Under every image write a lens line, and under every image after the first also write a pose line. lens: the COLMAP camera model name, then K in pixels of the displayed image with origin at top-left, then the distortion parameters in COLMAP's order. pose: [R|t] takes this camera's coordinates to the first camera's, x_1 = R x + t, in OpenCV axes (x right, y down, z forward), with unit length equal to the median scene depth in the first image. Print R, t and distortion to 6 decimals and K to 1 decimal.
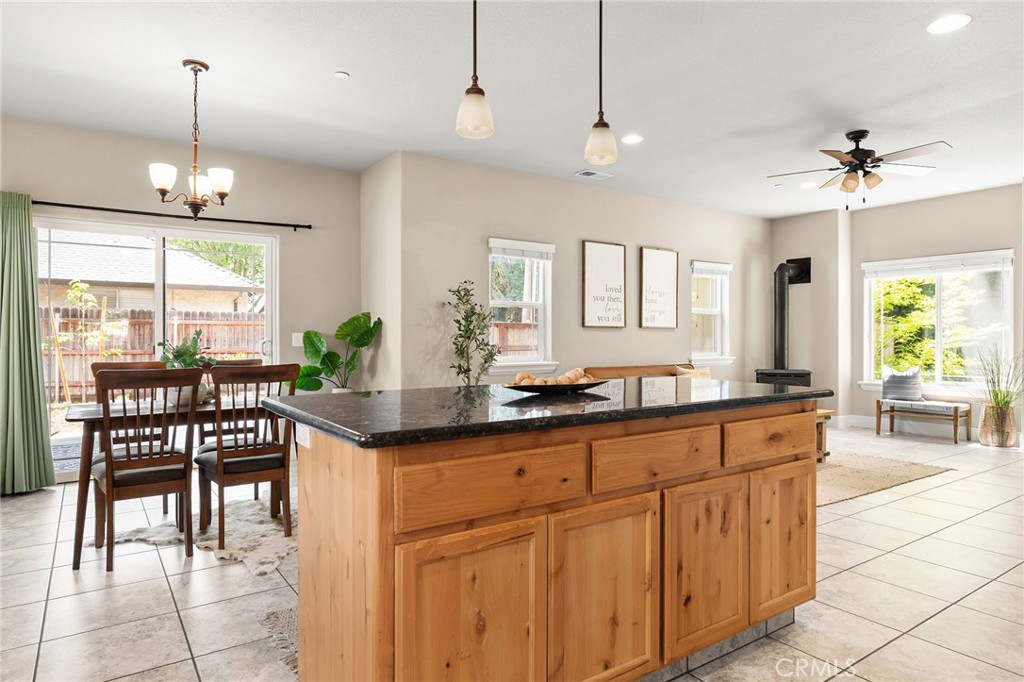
lens RADIAL K [[611.6, 0, 512.0], [0, 611.6, 341.0], [0, 0, 1]] dist [0.003495, 0.000849]
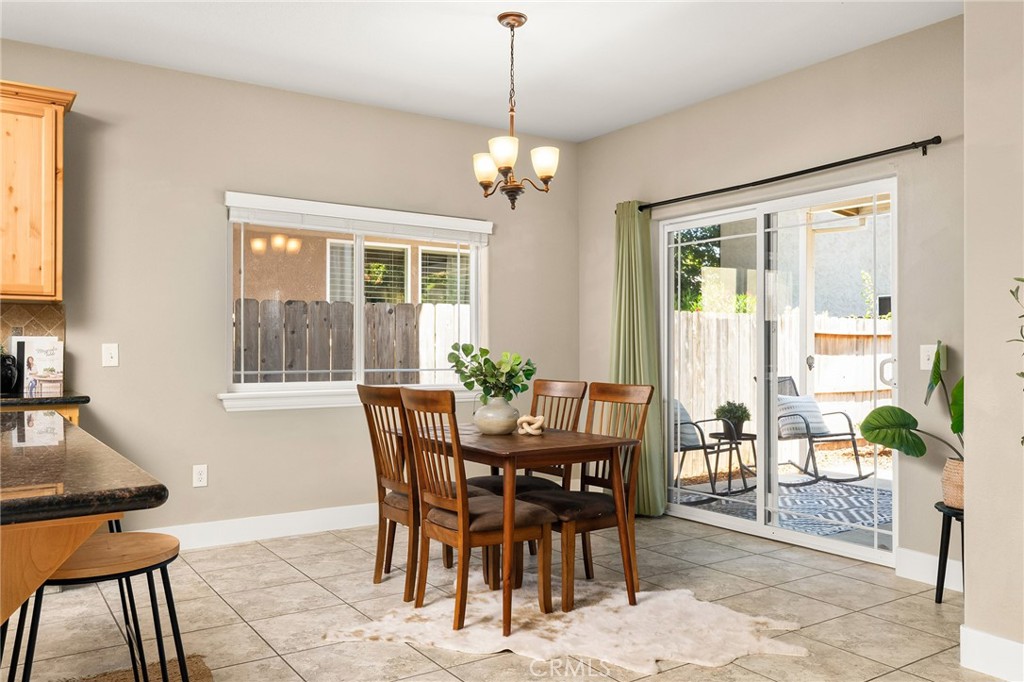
lens RADIAL K [[799.7, 0, 512.0], [0, 799.7, 341.0], [0, 0, 1]] dist [-0.003607, 0.001905]
pose [[-0.010277, -0.009255, -0.999904, 0.549316], [-0.009224, 0.999916, -0.009160, -0.011582], [0.999905, 0.009129, -0.010361, 1.022679]]
